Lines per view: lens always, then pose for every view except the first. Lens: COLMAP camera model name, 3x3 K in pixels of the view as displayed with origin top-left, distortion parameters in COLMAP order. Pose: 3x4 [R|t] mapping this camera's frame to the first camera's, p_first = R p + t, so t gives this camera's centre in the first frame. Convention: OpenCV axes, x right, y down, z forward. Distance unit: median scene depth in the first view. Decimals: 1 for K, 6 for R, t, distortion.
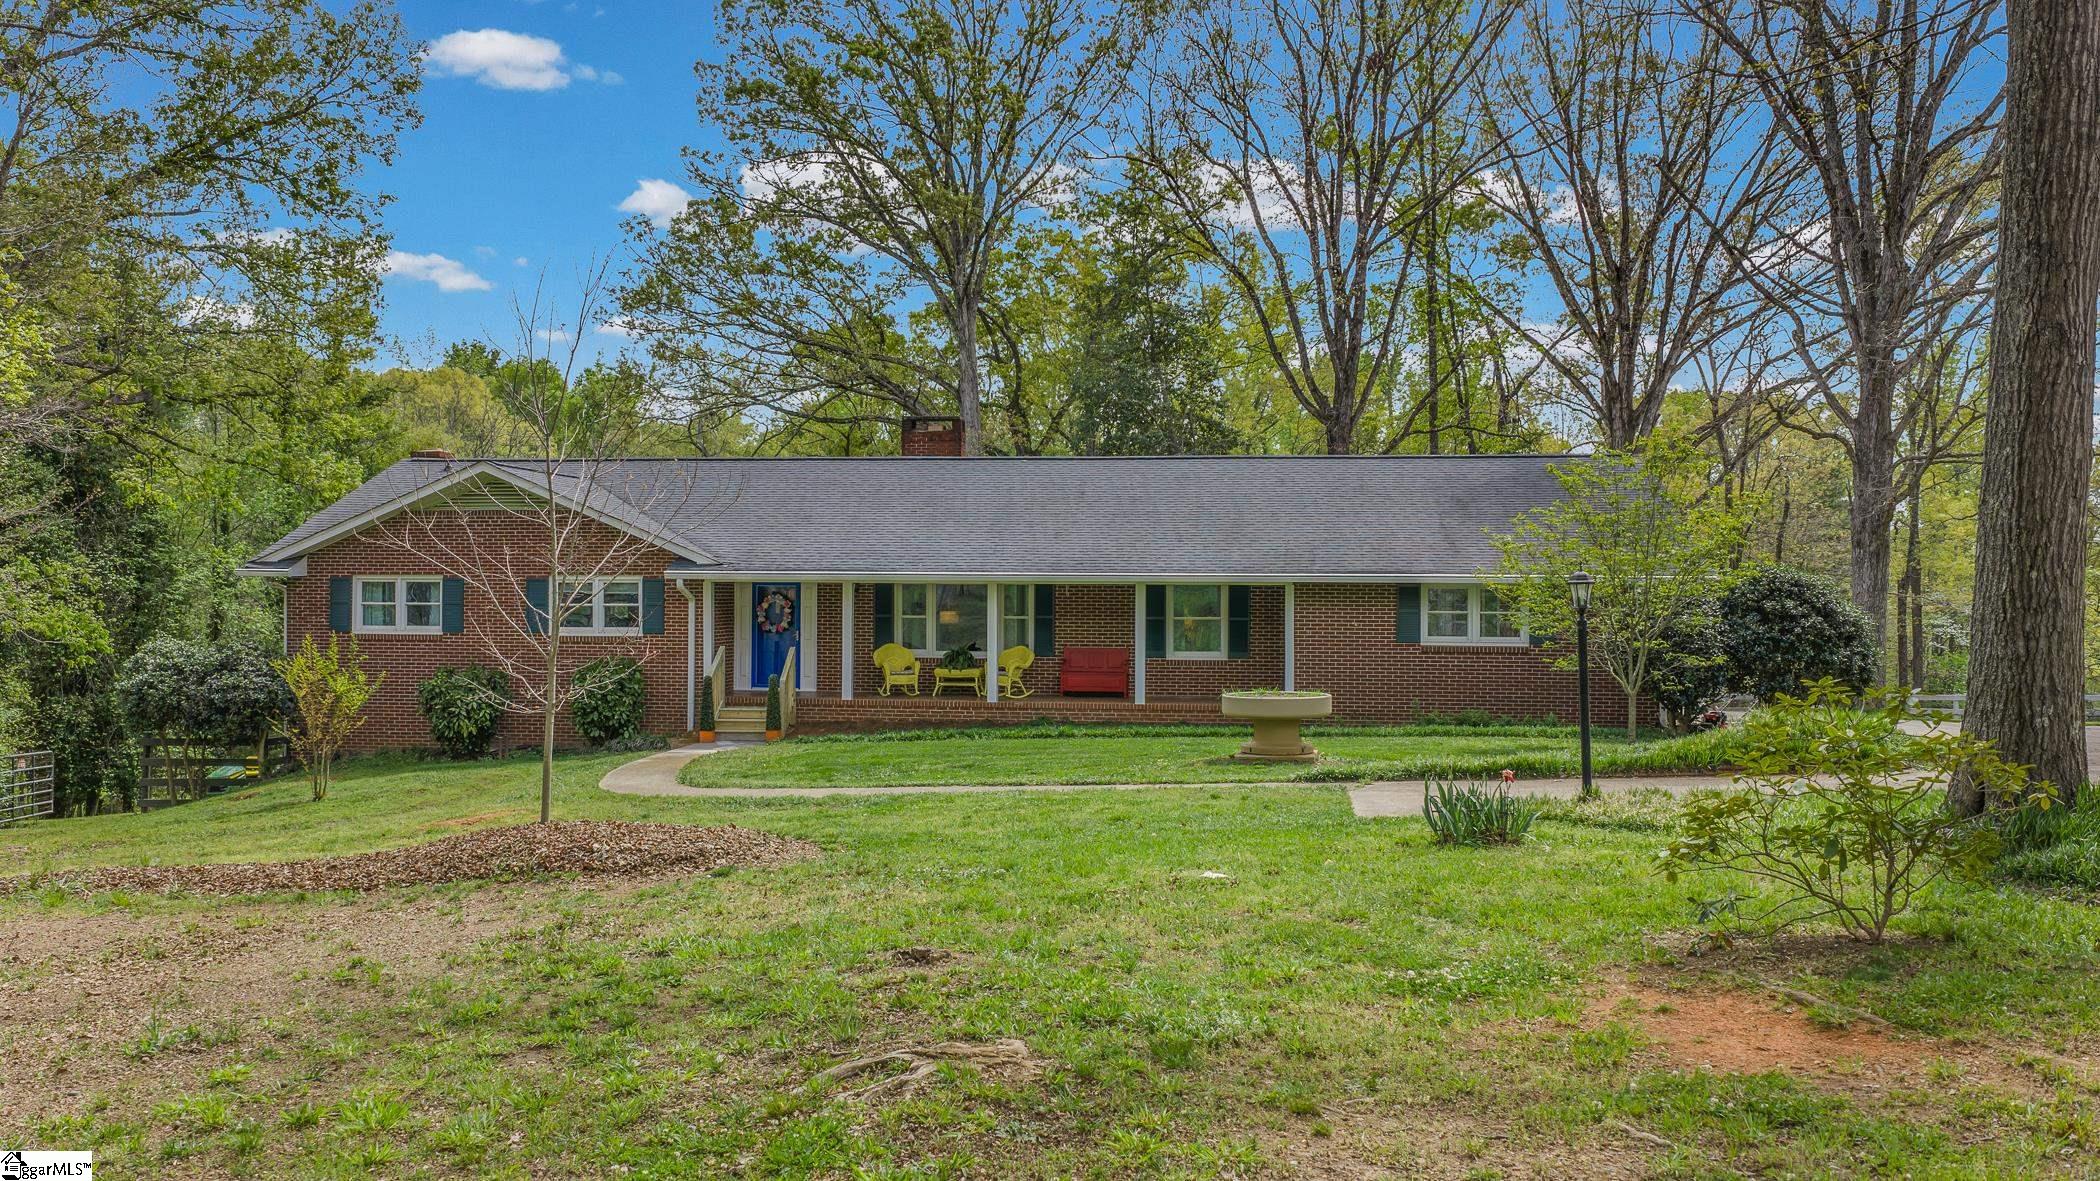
lens RADIAL K [[1729.8, 0, 1050.0], [0, 1729.8, 590.5], [0, 0, 1]] dist [-0.002967, -0.007826]
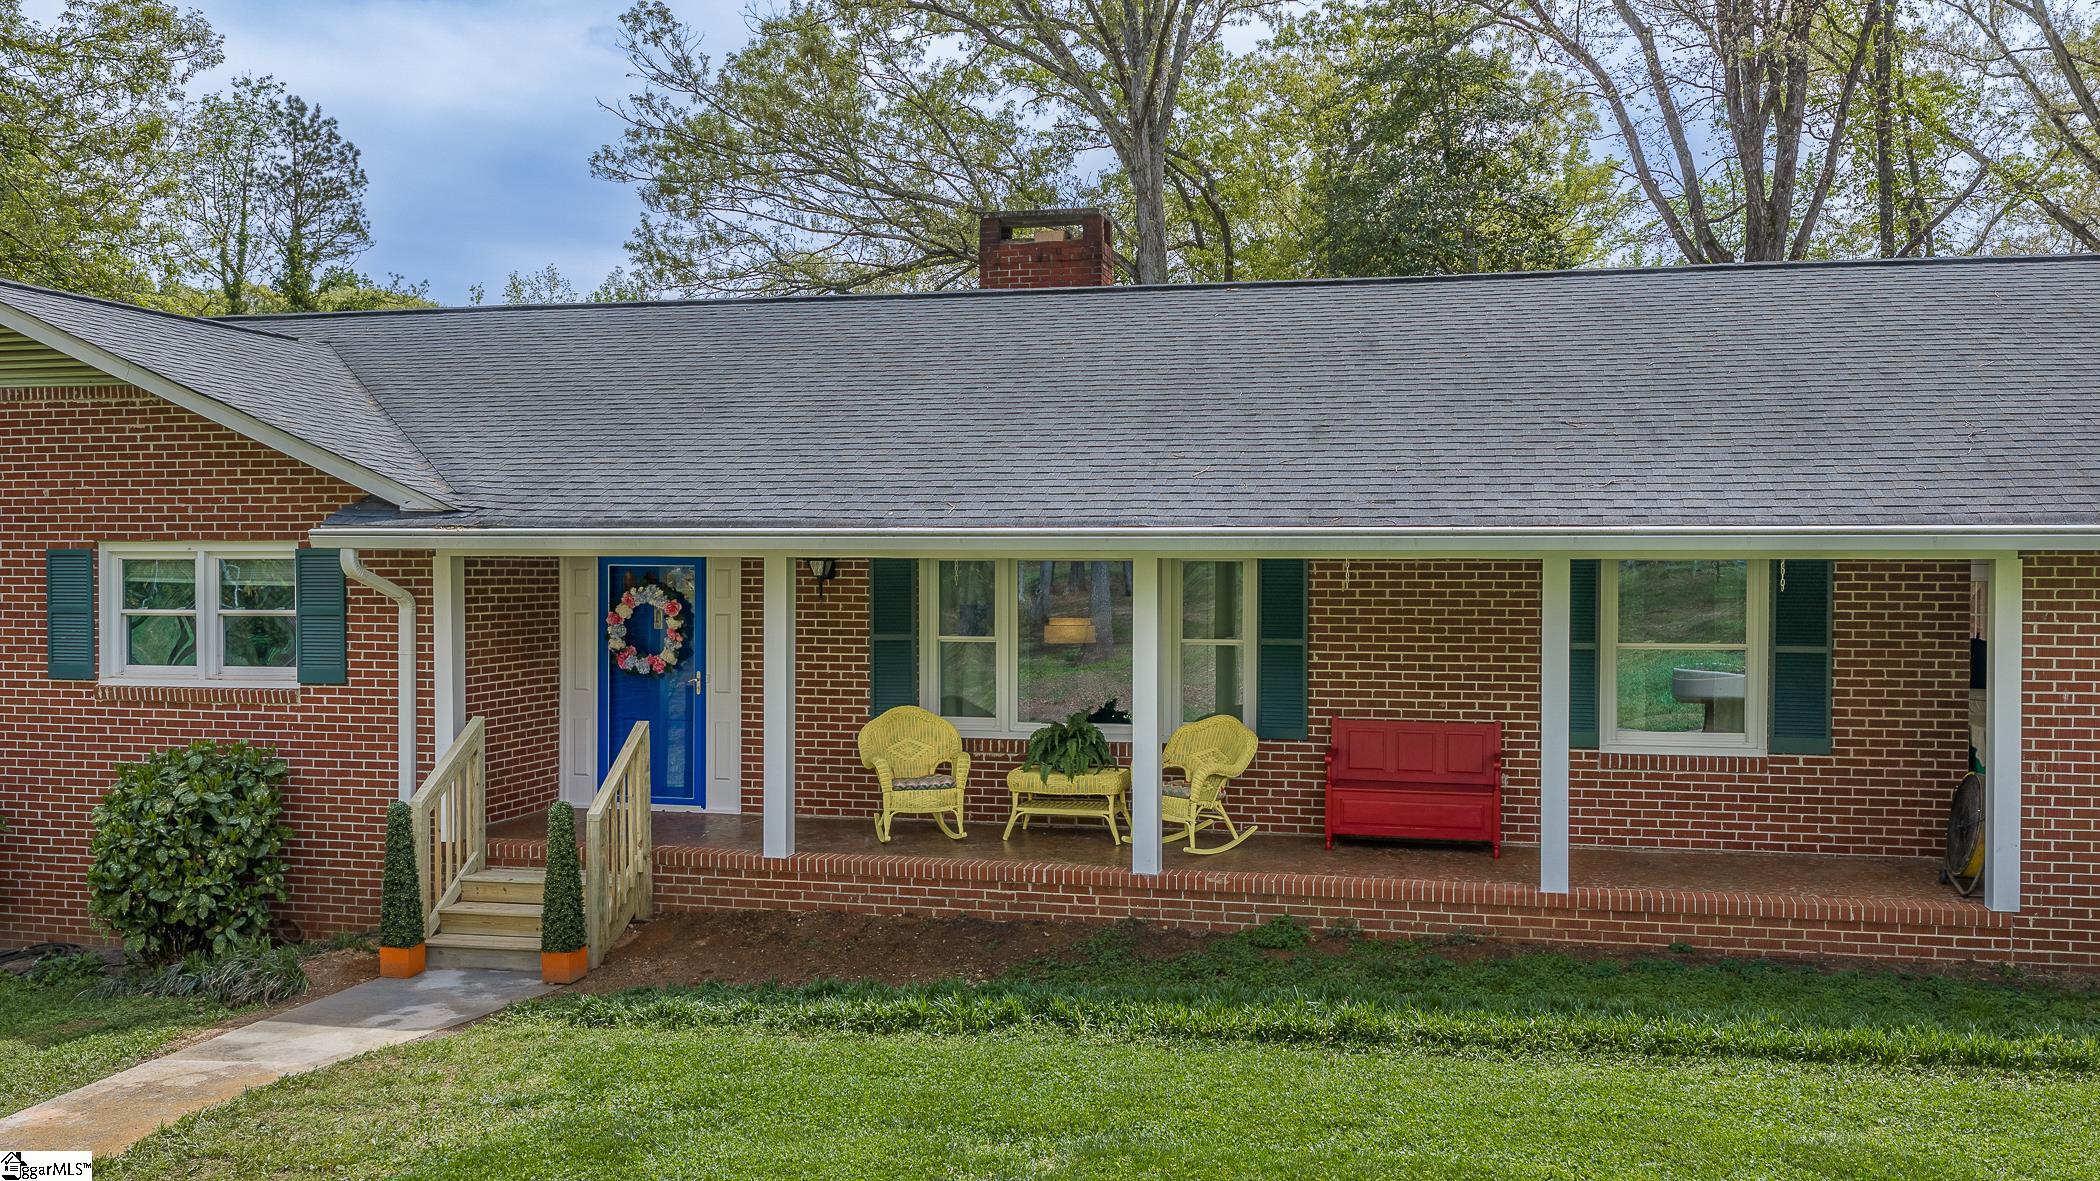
lens RADIAL K [[1729.8, 0, 1050.0], [0, 1729.8, 590.5], [0, 0, 1]] dist [-0.002967, -0.007826]
pose [[0.992269, -0.000872, -0.124103, -0.007058], [0.002726, 0.999887, 0.014772, -0.002600], [0.124077, -0.014996, 0.992159, 0.599672]]
